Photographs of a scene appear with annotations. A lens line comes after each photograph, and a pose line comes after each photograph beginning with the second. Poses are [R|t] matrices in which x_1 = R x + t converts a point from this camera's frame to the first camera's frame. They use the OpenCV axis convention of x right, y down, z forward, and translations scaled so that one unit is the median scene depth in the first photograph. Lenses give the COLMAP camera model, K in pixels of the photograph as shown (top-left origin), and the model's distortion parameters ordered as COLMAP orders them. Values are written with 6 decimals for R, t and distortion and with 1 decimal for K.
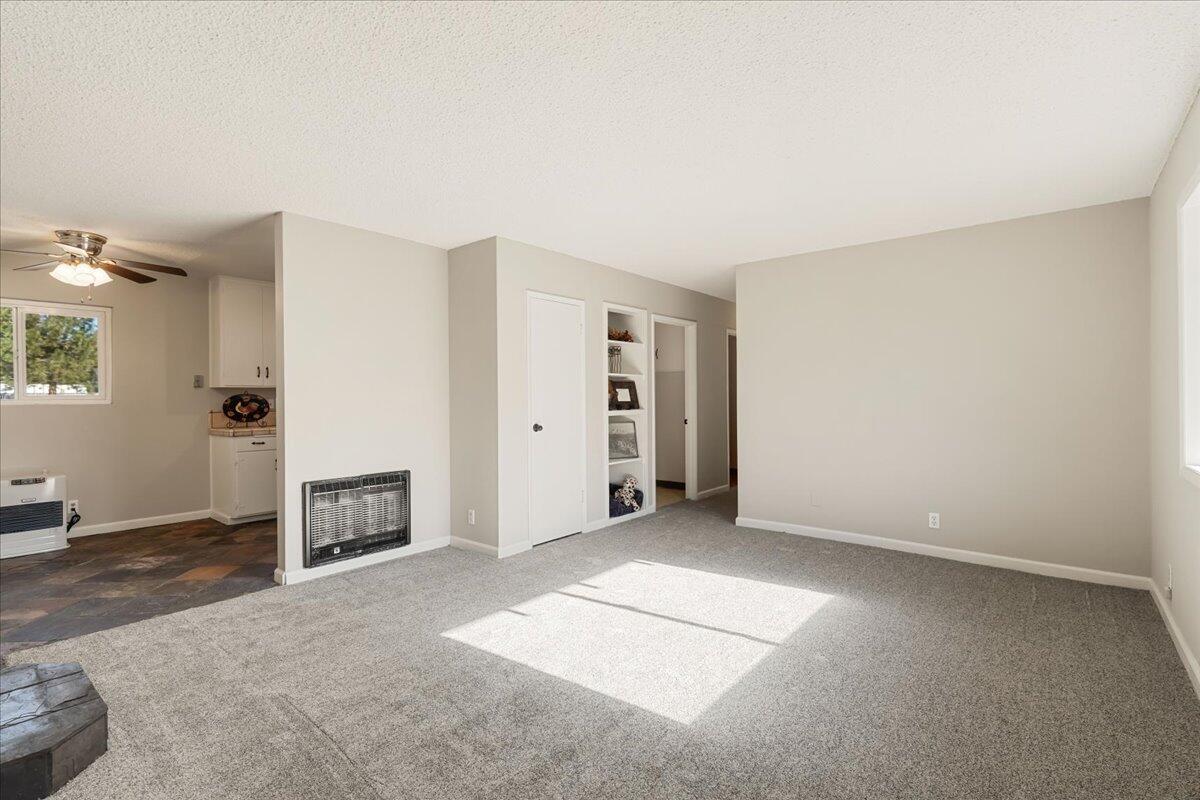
lens RADIAL K [[556.7, 0, 600.3], [0, 556.7, 402.8], [0, 0, 1]] dist [-0.001845, 0.000362]
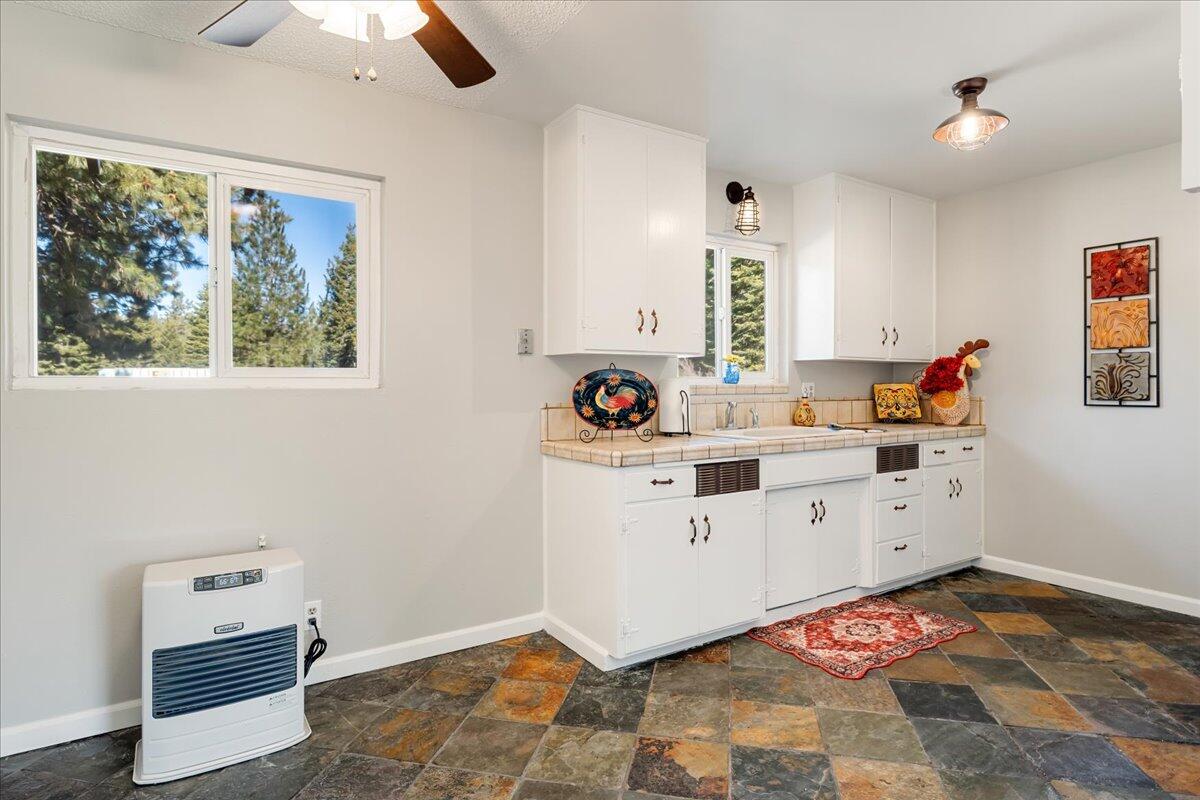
lens RADIAL K [[615.6, 0, 599.0], [0, 615.6, 392.3], [0, 0, 1]] dist [-0.004023, -0.000422]
pose [[0.958749, 0.010904, -0.284045, -0.504475], [-0.010643, 0.999940, 0.002464, 0.002559], [0.284055, 0.000661, 0.958808, 0.506162]]
